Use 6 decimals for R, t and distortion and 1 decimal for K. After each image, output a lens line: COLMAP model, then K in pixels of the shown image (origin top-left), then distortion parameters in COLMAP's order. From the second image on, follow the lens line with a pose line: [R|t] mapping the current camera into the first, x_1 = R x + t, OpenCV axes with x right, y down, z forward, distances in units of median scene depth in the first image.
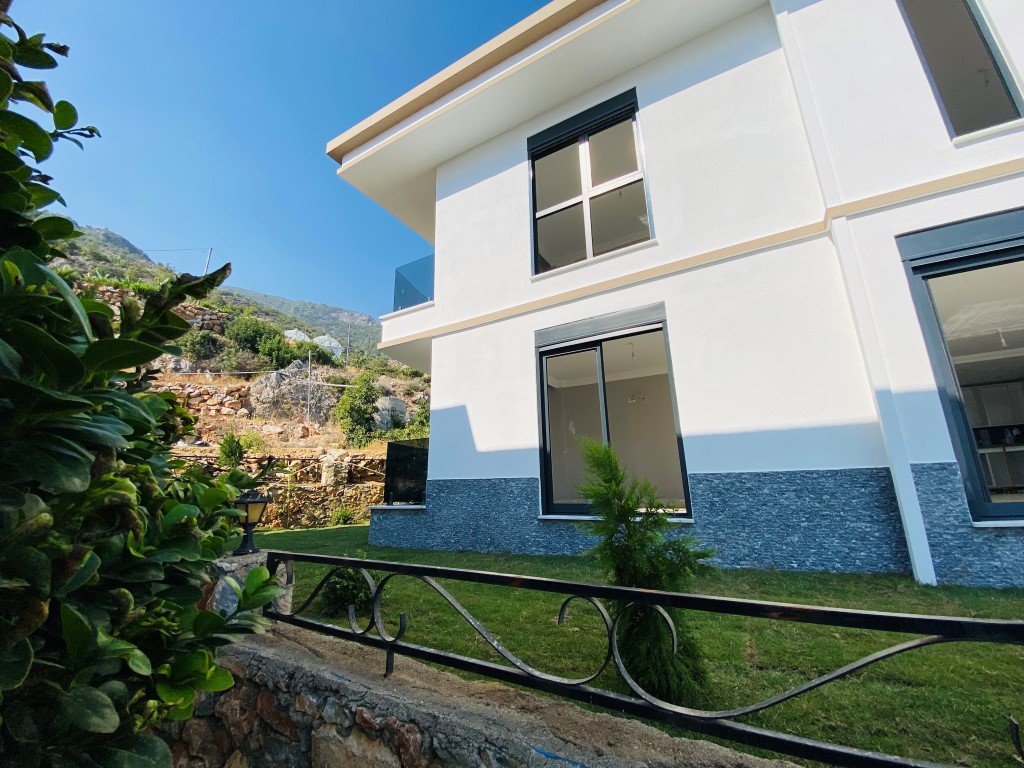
lens RADIAL K [[417.1, 0, 511.5], [0, 417.1, 383.3], [0, 0, 1]] dist [0.022138, -0.022551]
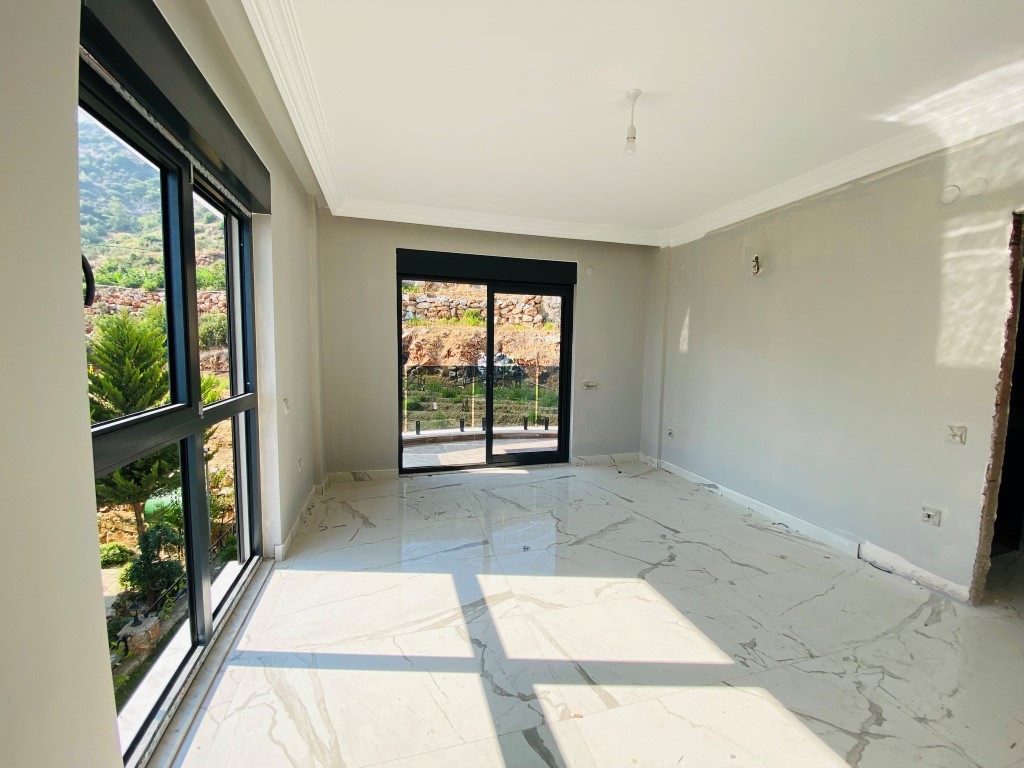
lens RADIAL K [[417.1, 0, 511.5], [0, 417.1, 383.3], [0, 0, 1]] dist [0.022138, -0.022551]
pose [[0.722635, 0.086572, -0.685787, 0.080392], [0.144484, 0.951292, 0.272336, -0.073857], [0.675961, -0.295885, 0.674929, 0.136454]]
